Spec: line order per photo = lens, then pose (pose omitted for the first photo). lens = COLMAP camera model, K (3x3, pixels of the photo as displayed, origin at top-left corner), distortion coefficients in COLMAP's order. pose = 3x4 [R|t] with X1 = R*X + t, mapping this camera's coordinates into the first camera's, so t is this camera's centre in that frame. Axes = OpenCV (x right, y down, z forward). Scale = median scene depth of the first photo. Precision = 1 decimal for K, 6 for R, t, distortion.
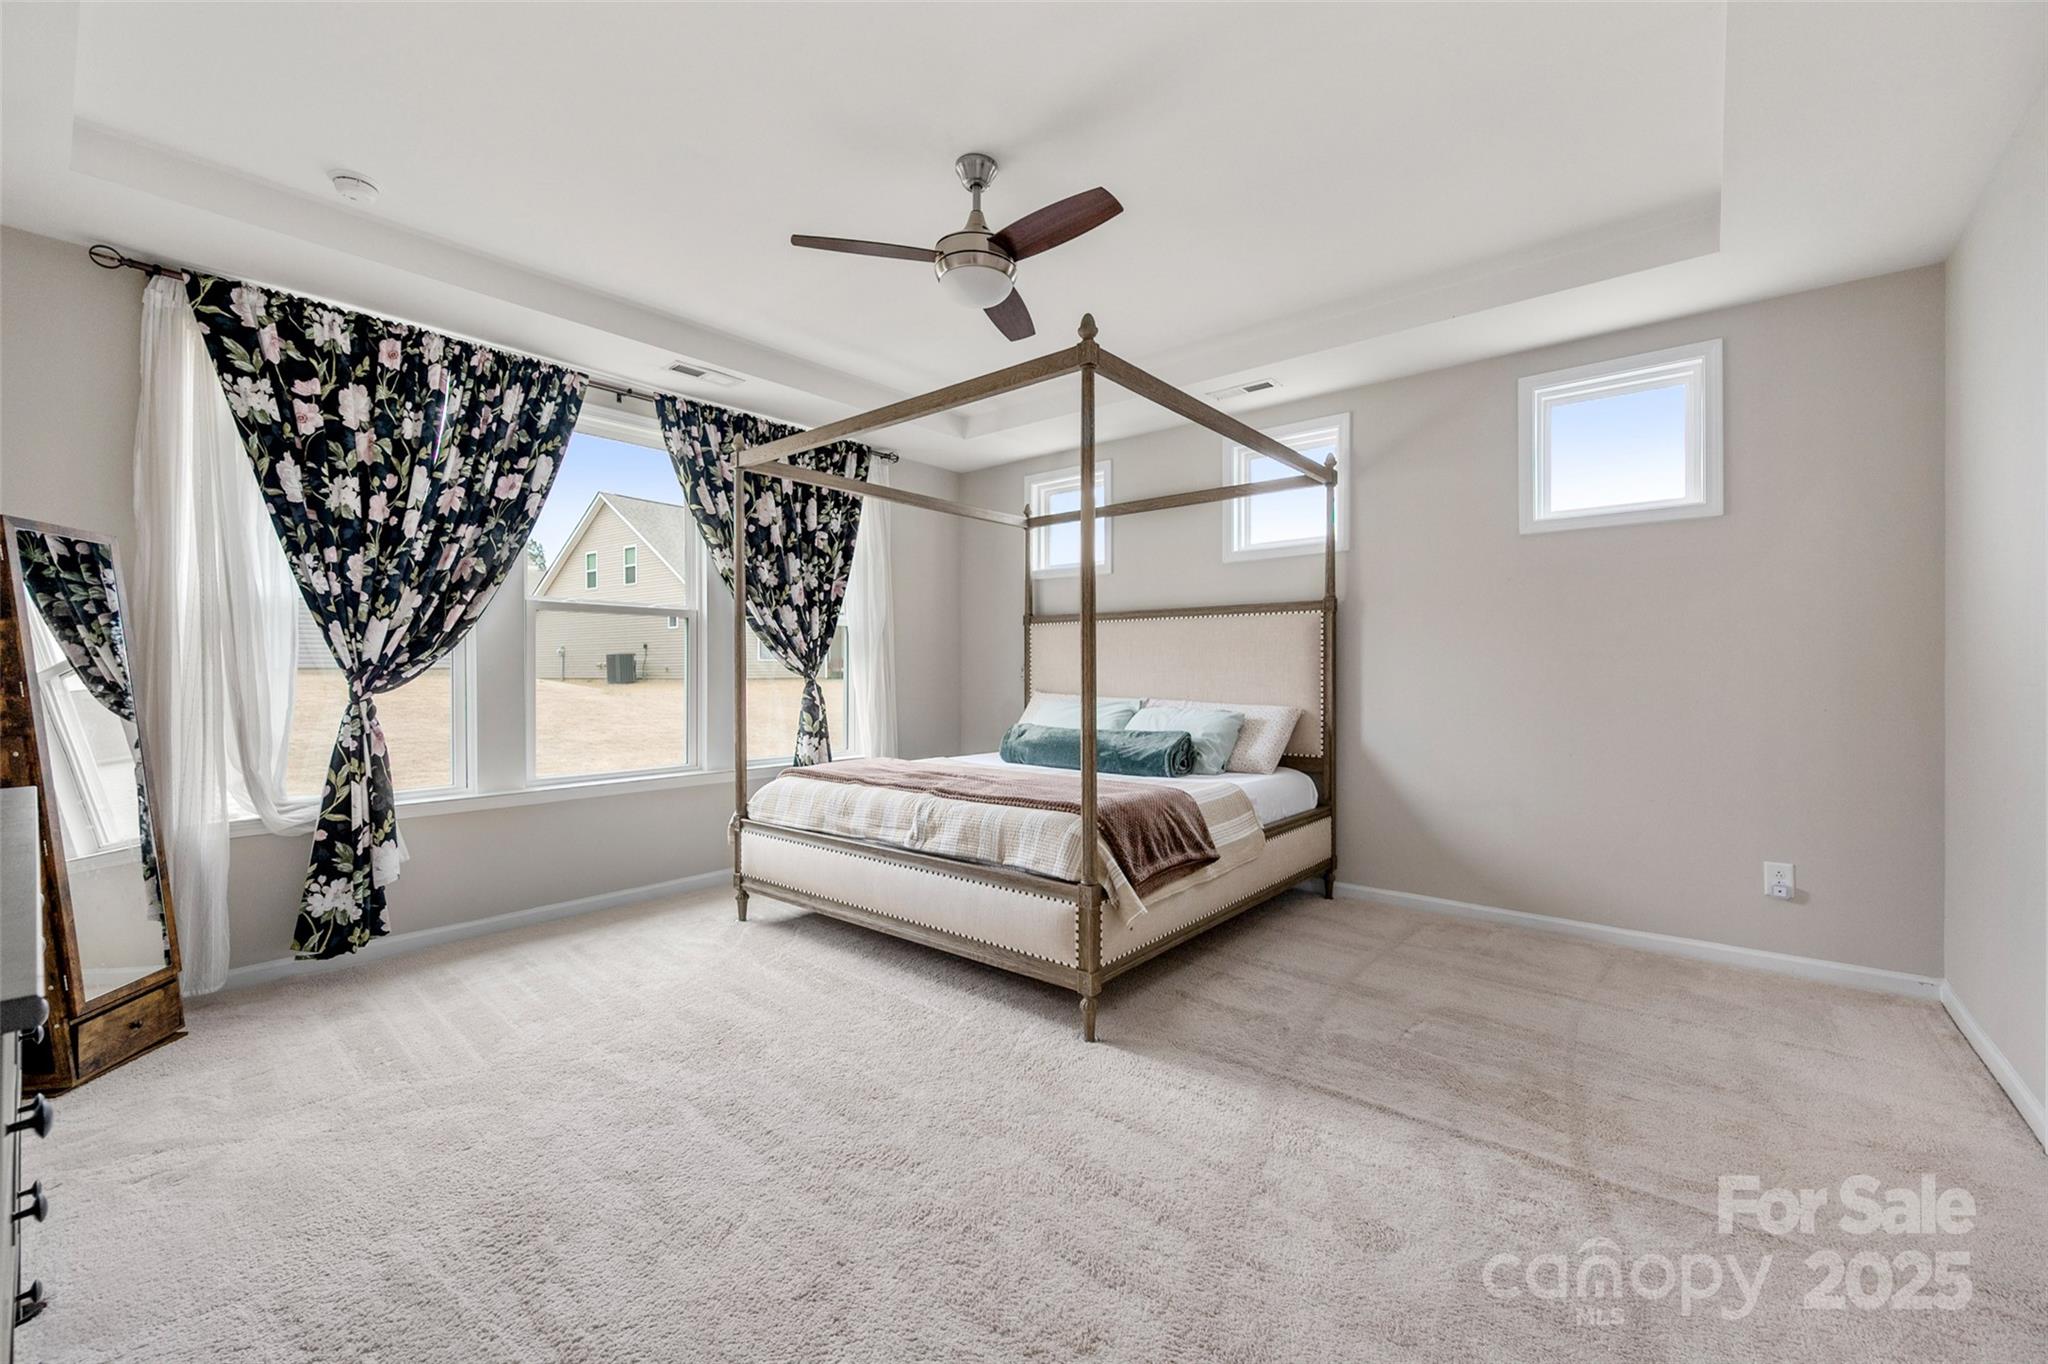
lens RADIAL K [[818.2, 0, 1024.0], [0, 818.2, 682.0], [0, 0, 1]] dist [0.001443, 0.000096]
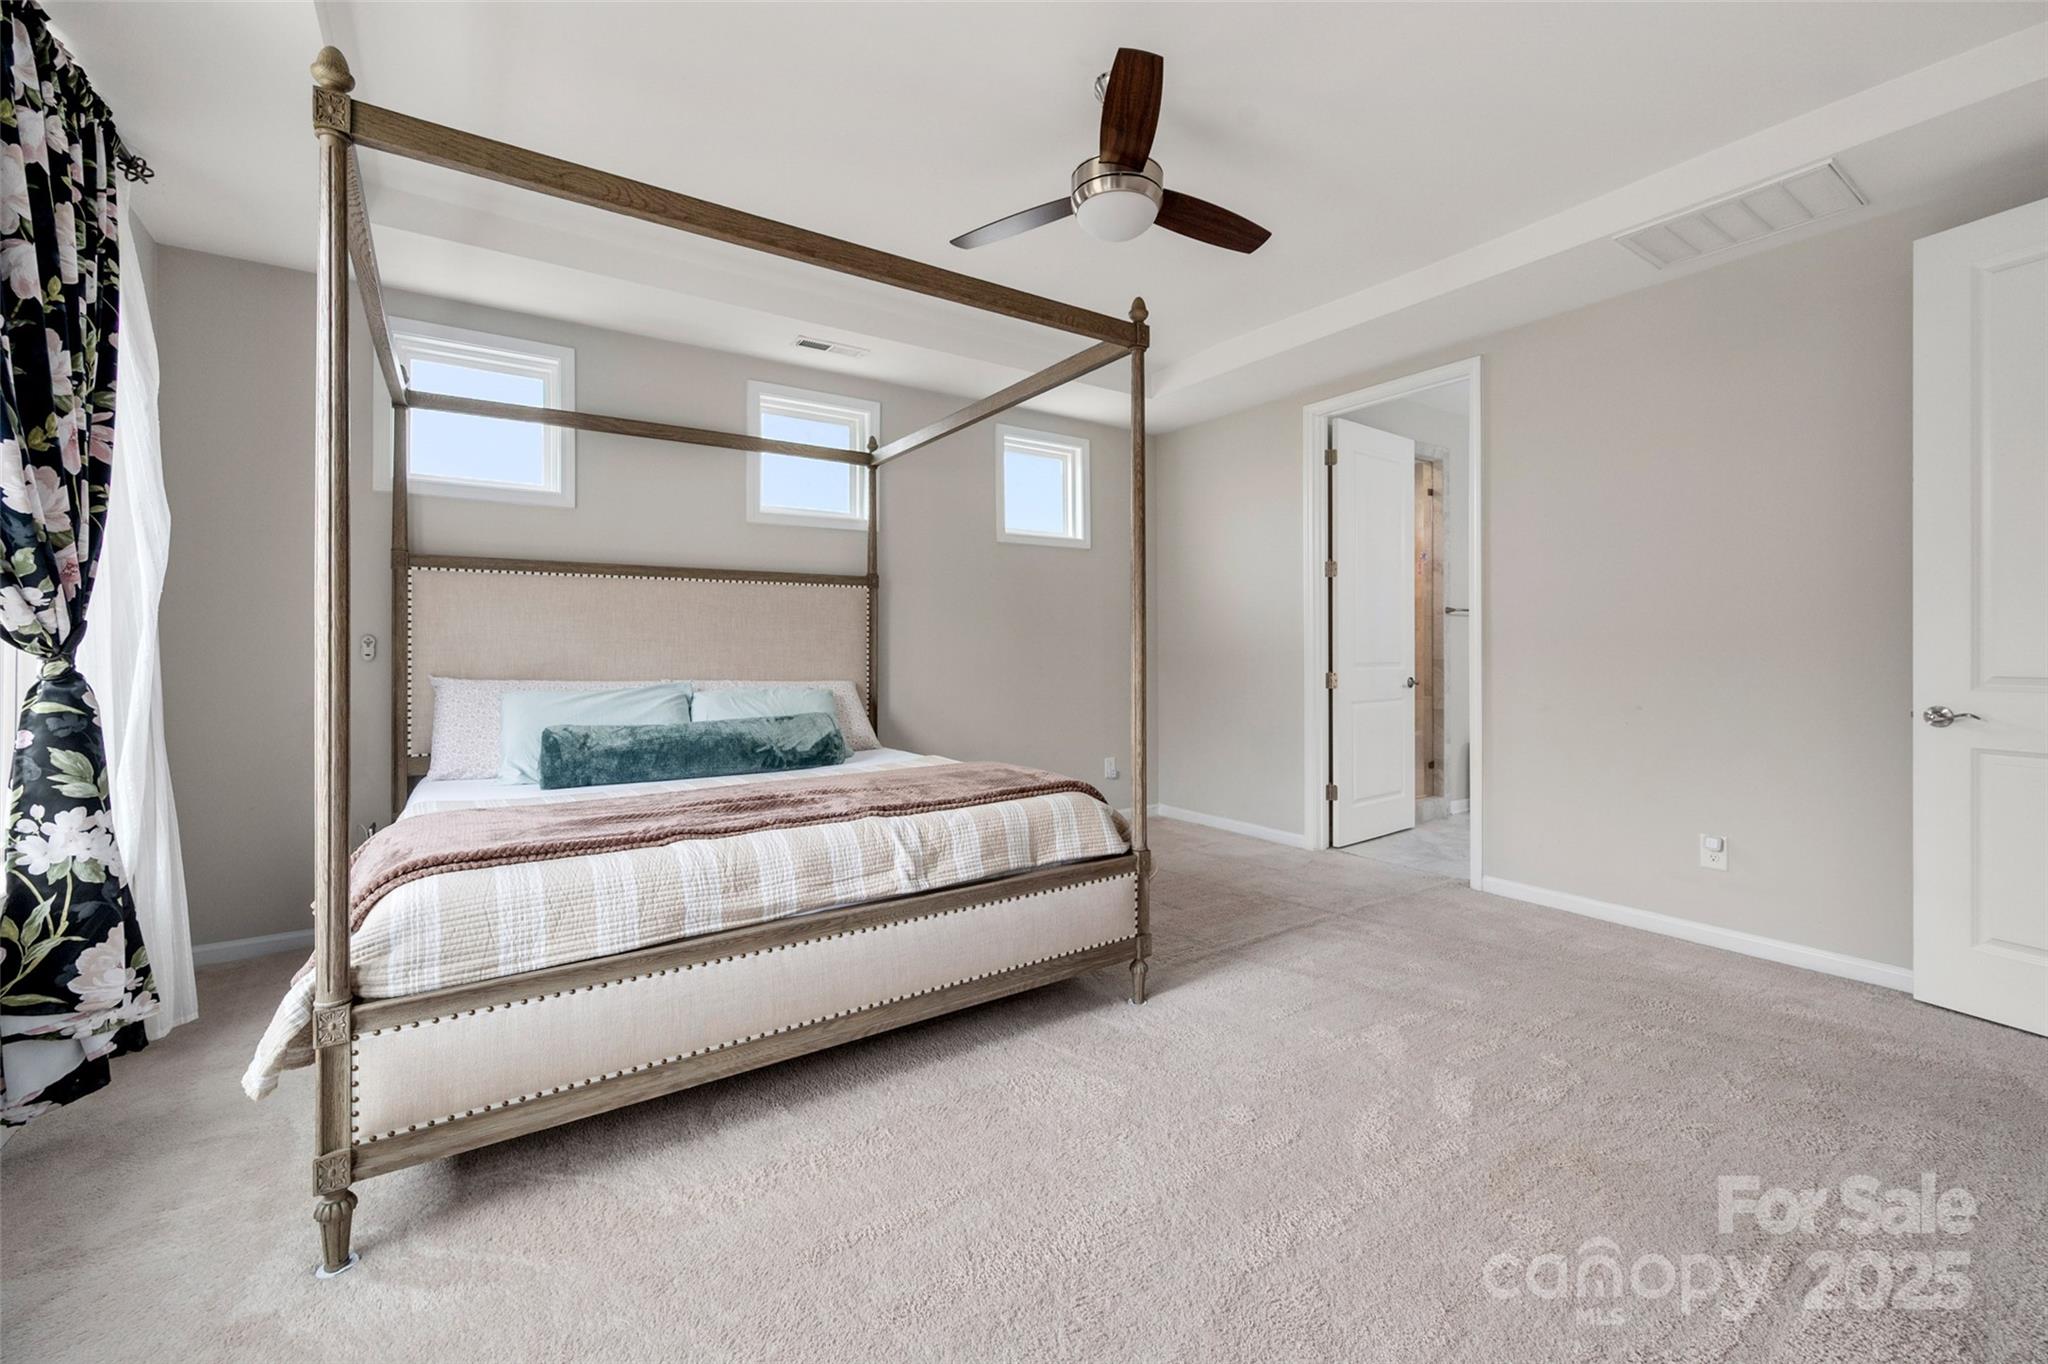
lens RADIAL K [[835.1, 0, 1027.4], [0, 835.1, 649.1], [0, 0, 1]] dist [-0.001069, -0.000188]
pose [[0.274261, -0.002017, 0.961653, -0.784639], [0.015650, 0.999875, -0.002366, -0.003380], [-0.961528, 0.015699, 0.274258, 0.685061]]
